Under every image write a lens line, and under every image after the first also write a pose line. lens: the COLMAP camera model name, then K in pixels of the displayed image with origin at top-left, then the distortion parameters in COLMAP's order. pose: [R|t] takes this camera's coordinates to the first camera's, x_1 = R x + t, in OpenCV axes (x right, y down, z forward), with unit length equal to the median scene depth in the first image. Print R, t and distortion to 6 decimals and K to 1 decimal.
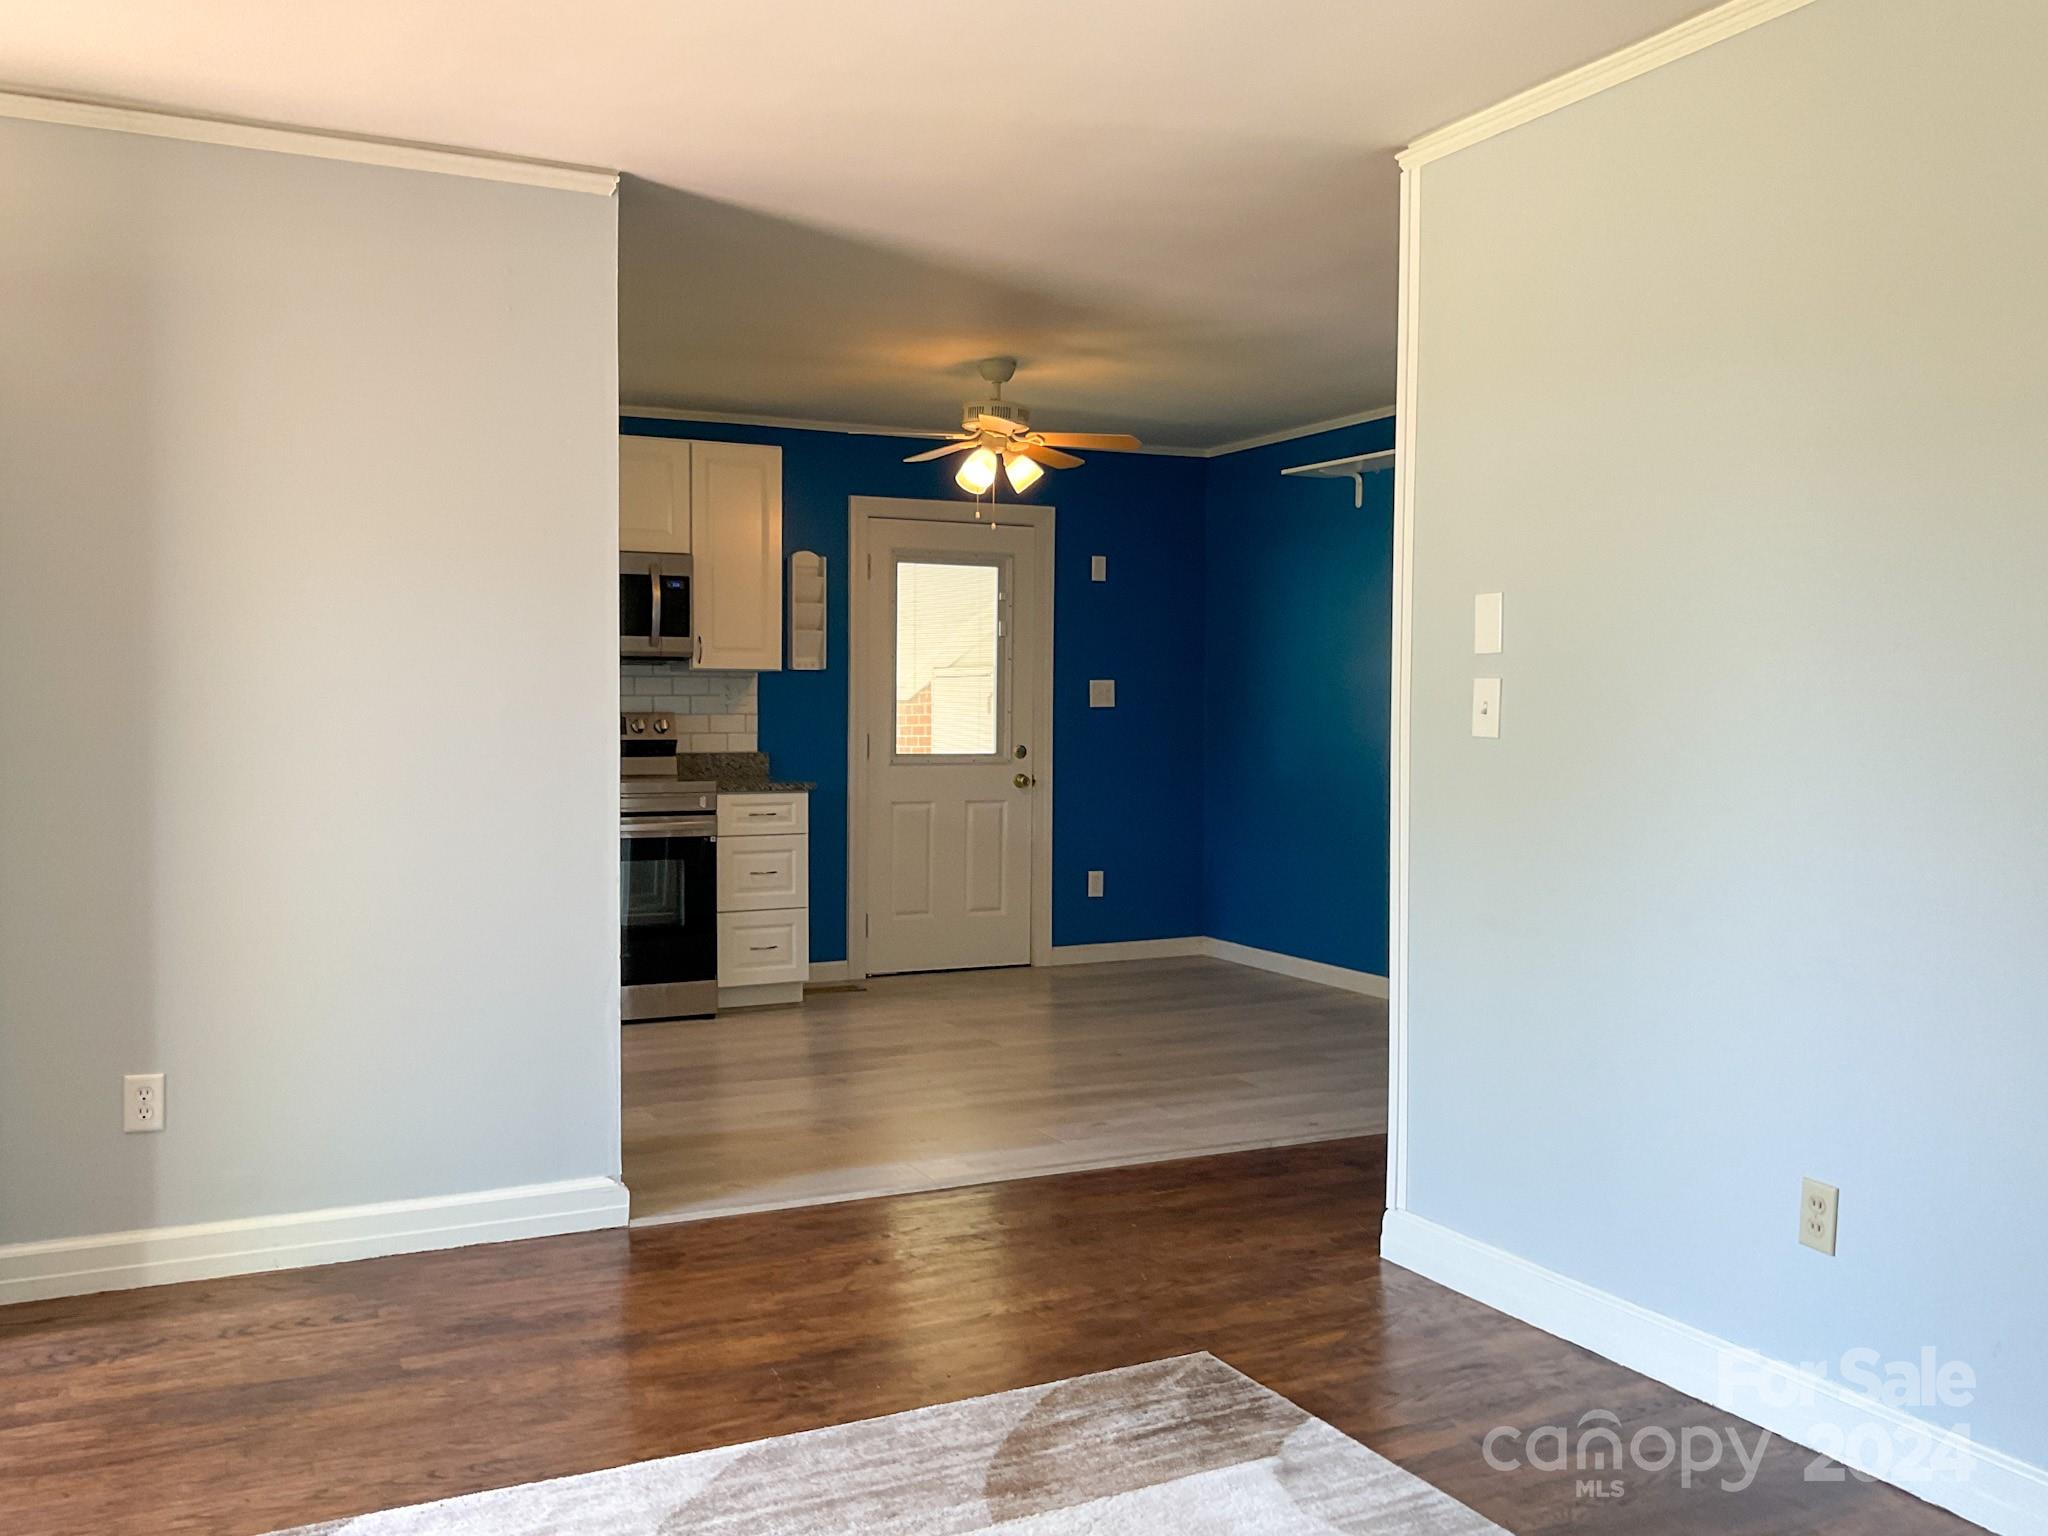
lens RADIAL K [[1783.3, 0, 1024.0], [0, 1783.3, 768.0], [0, 0, 1]] dist [-0.007128, 0.049304]
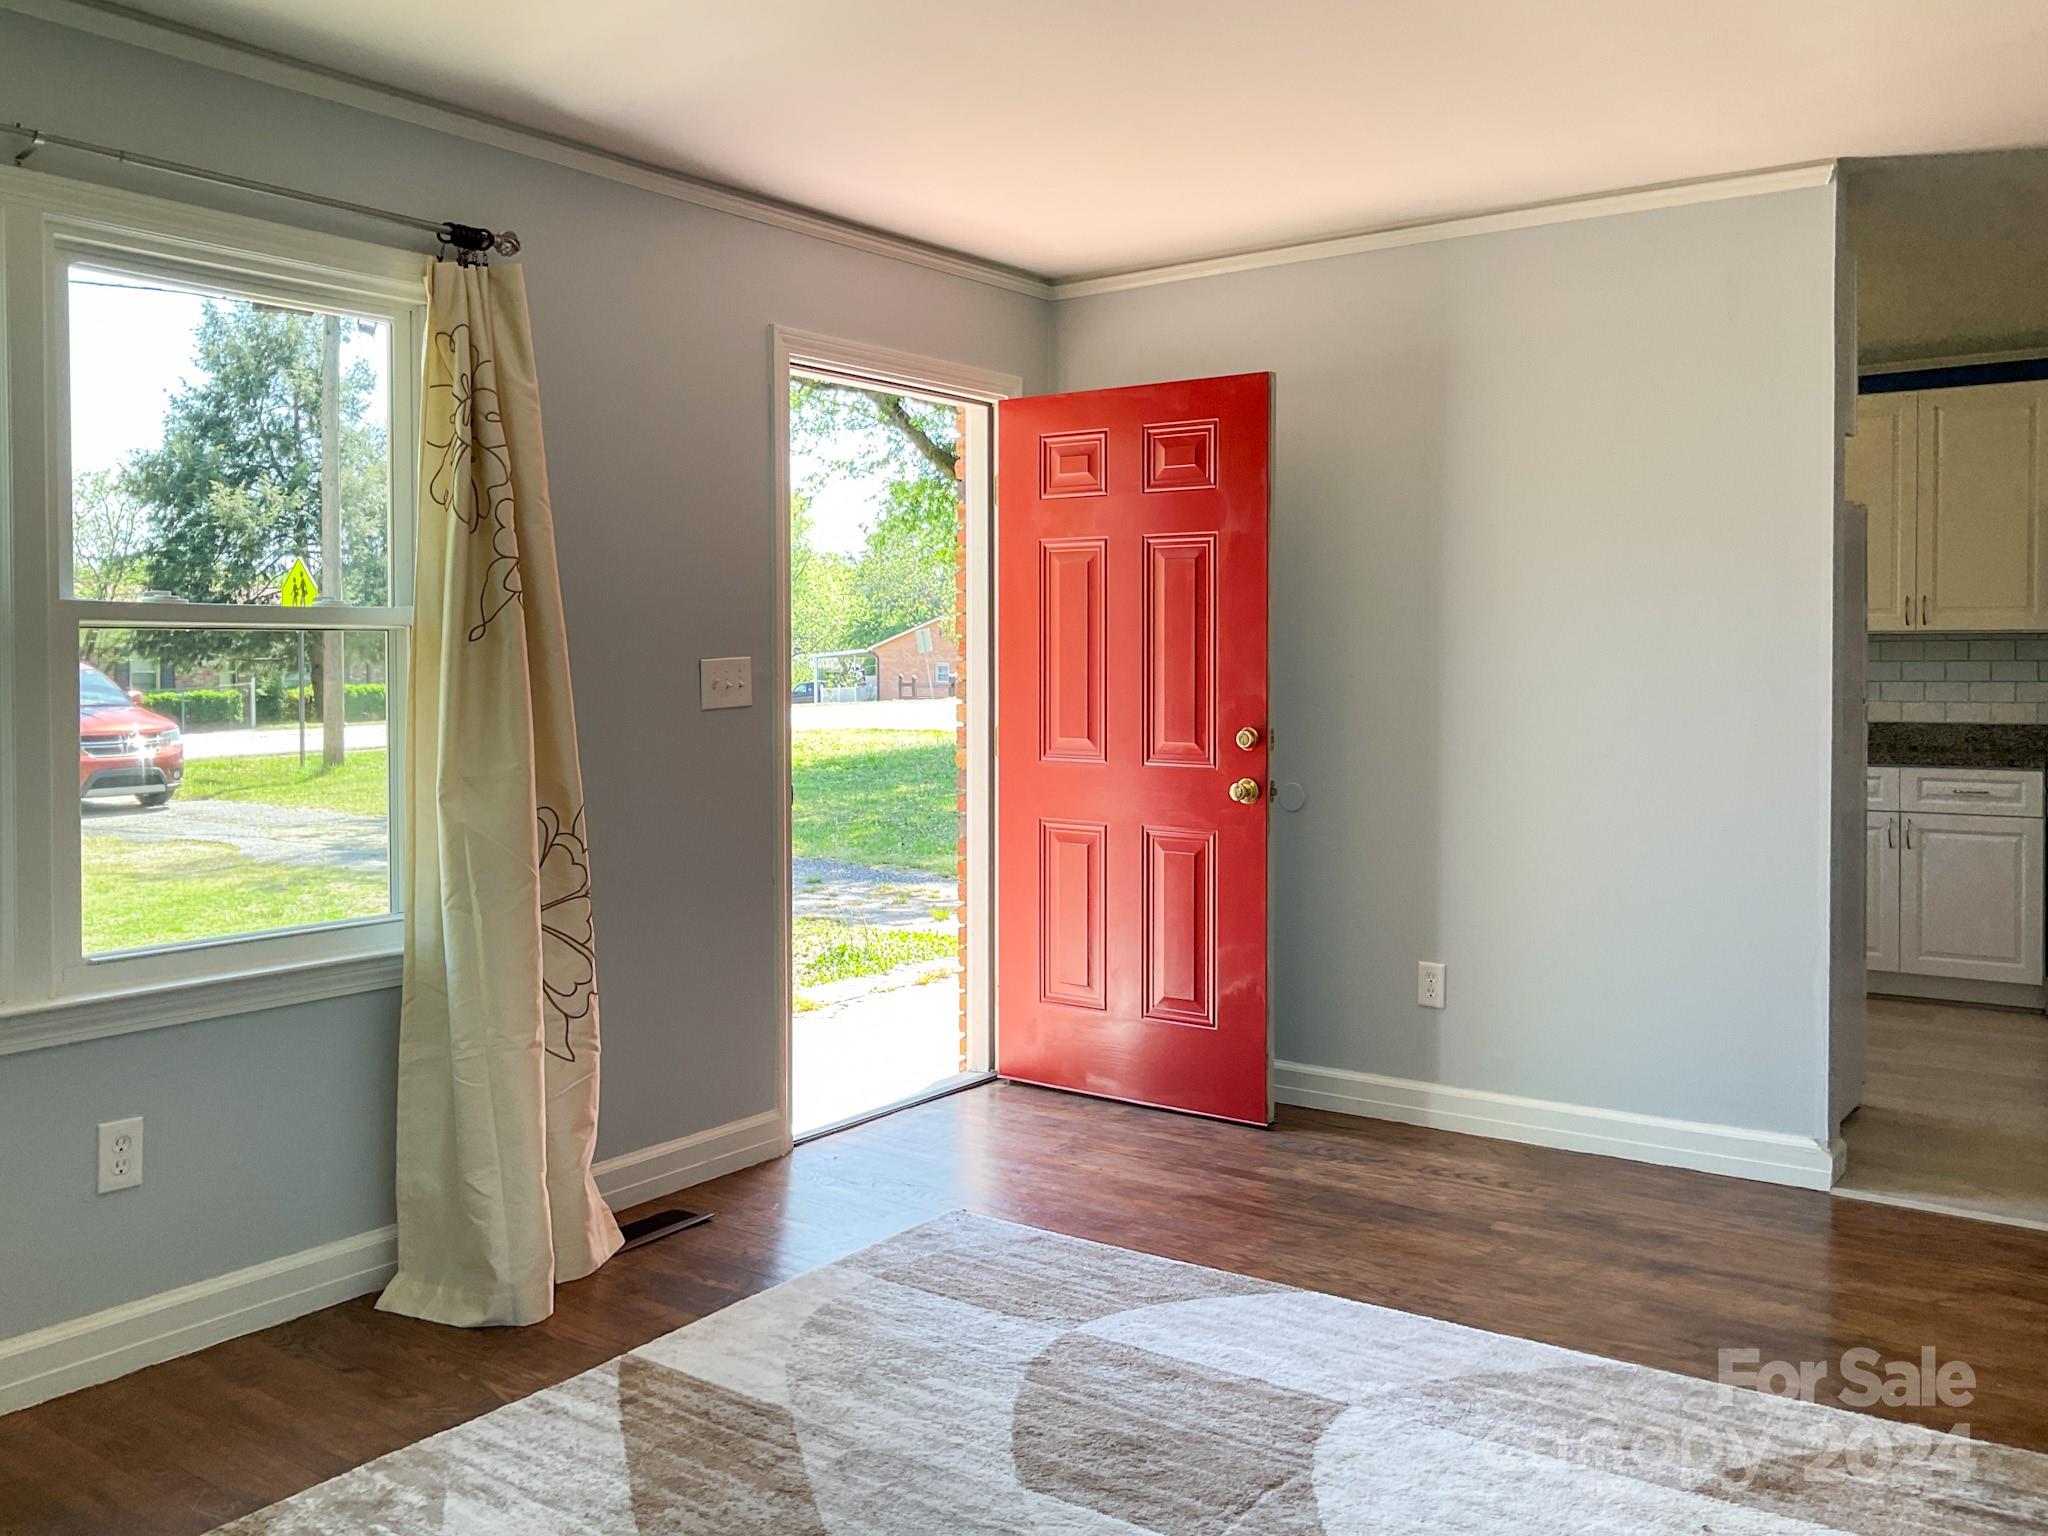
lens RADIAL K [[1783.3, 0, 1024.0], [0, 1783.3, 768.0], [0, 0, 1]] dist [-0.007128, 0.049304]
pose [[0.476425, 0.049248, -0.877835, 0.409508], [-0.028415, 0.998771, 0.040611, -0.009725], [0.878756, 0.005596, 0.477239, 0.111678]]
